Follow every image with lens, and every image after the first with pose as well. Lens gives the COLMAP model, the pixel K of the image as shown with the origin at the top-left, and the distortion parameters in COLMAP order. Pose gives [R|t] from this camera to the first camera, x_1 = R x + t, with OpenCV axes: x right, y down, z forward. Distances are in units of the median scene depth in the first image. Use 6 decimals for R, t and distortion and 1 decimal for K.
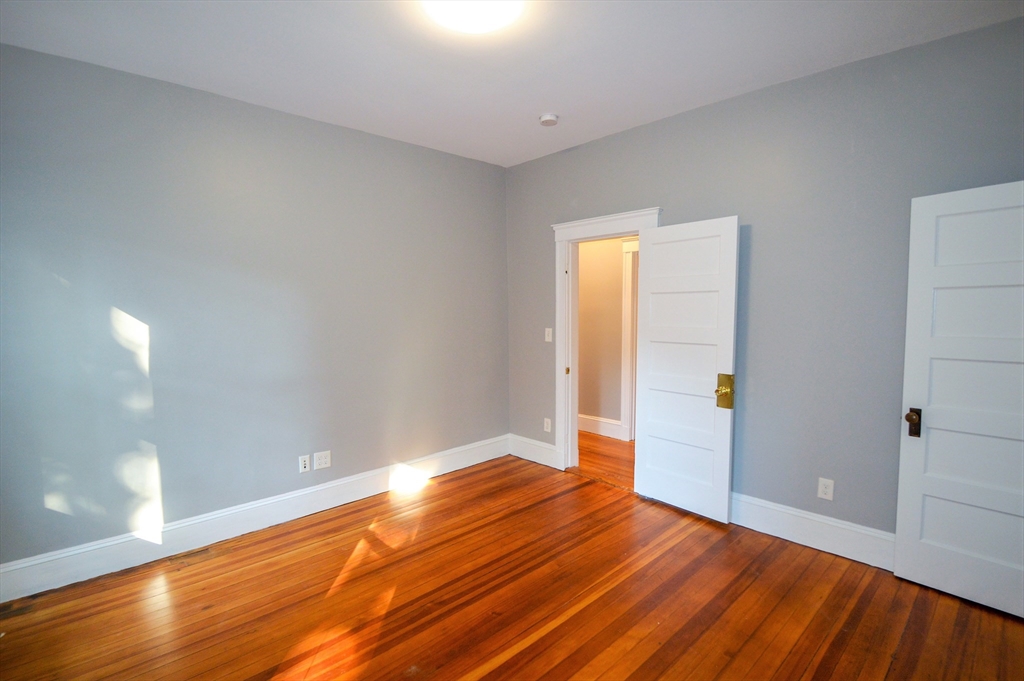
lens RADIAL K [[503.2, 0, 518.5], [0, 503.2, 348.9], [0, 0, 1]] dist [0.001903, -0.015963]
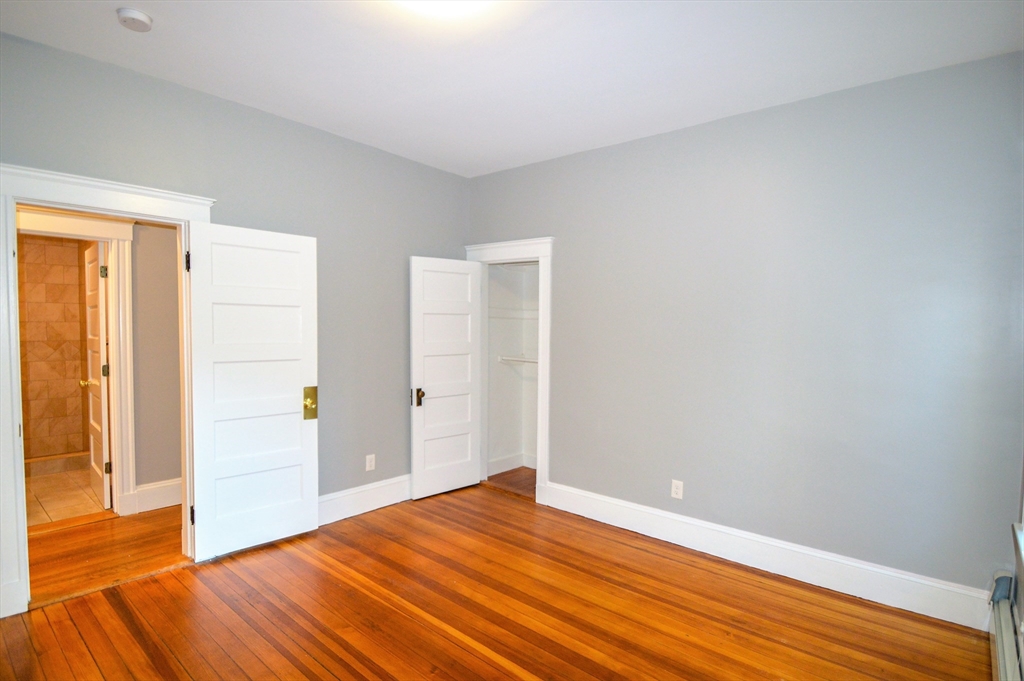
lens RADIAL K [[503.2, 0, 518.5], [0, 503.2, 348.9], [0, 0, 1]] dist [0.001903, -0.015963]
pose [[-0.088724, -0.034621, 0.995454, -0.706555], [0.079102, 0.995994, 0.041690, -0.039411], [-0.992910, 0.082441, -0.085630, 0.694290]]
